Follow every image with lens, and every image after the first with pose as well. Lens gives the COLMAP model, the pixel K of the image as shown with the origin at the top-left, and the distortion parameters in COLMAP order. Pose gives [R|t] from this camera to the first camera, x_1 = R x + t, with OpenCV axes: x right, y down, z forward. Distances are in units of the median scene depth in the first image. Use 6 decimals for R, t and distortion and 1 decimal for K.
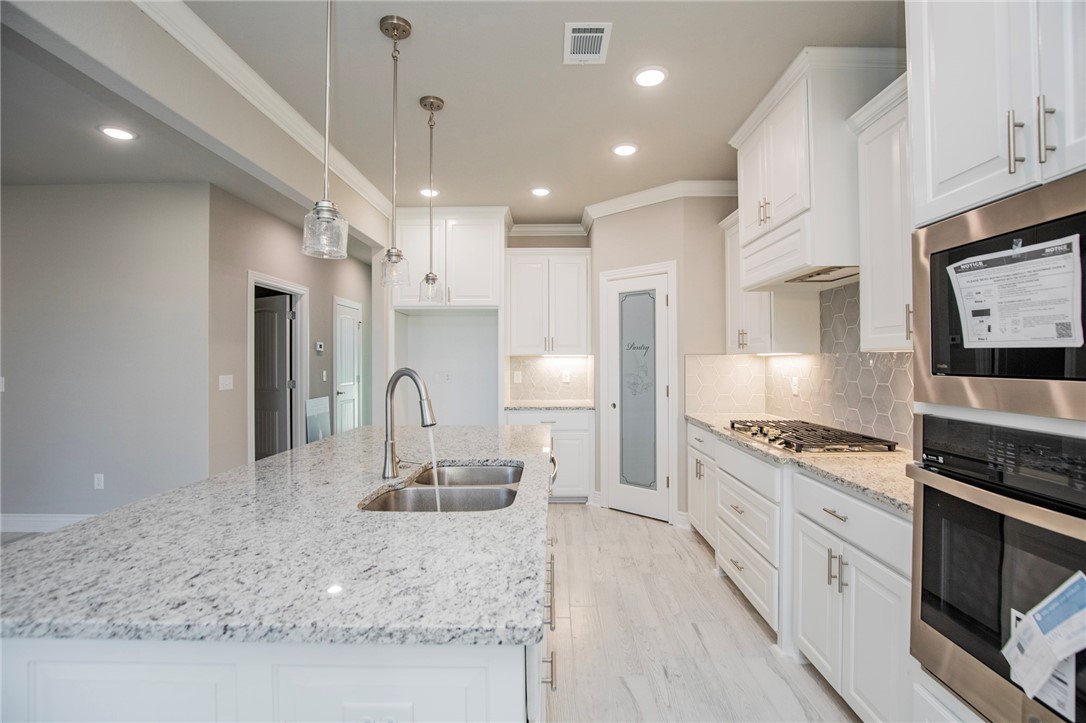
lens RADIAL K [[501.8, 0, 542.7], [0, 501.8, 357.9], [0, 0, 1]] dist [-0.029045, -0.000835]
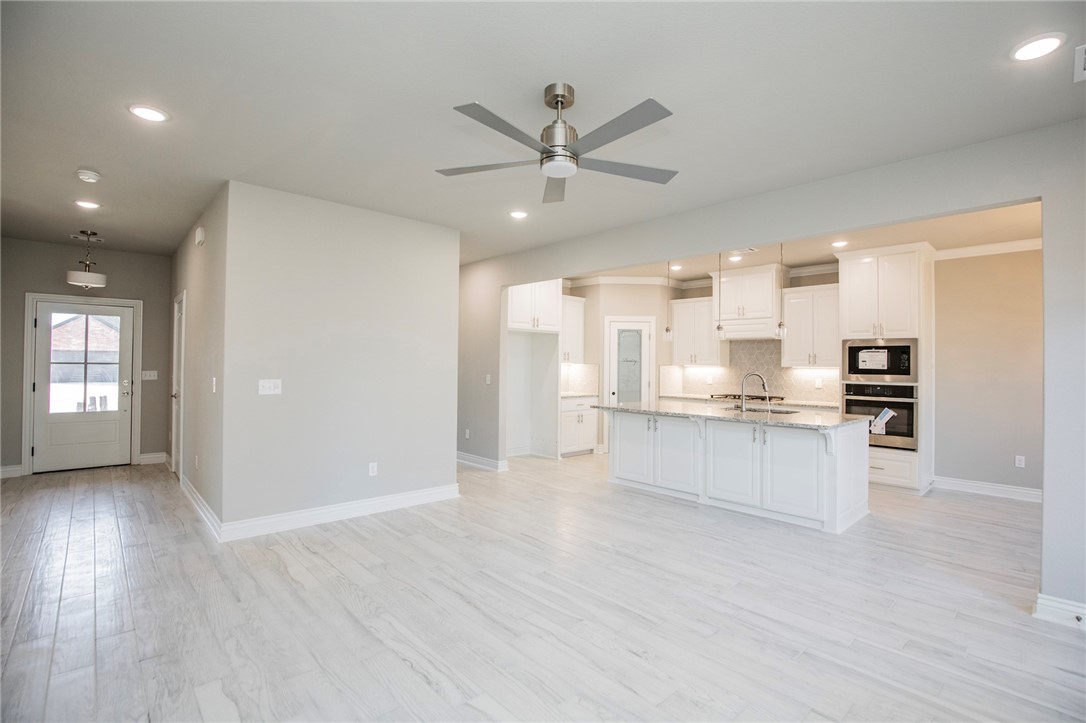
lens RADIAL K [[501.8, 0, 541.7], [0, 501.8, 363.7], [0, 0, 1]] dist [-0.029045, -0.000835]
pose [[0.730156, 0.015702, 0.683100, -1.353454], [-0.018418, 0.999825, -0.003296, 0.002080], [-0.683032, -0.010175, 0.730318, -0.118183]]
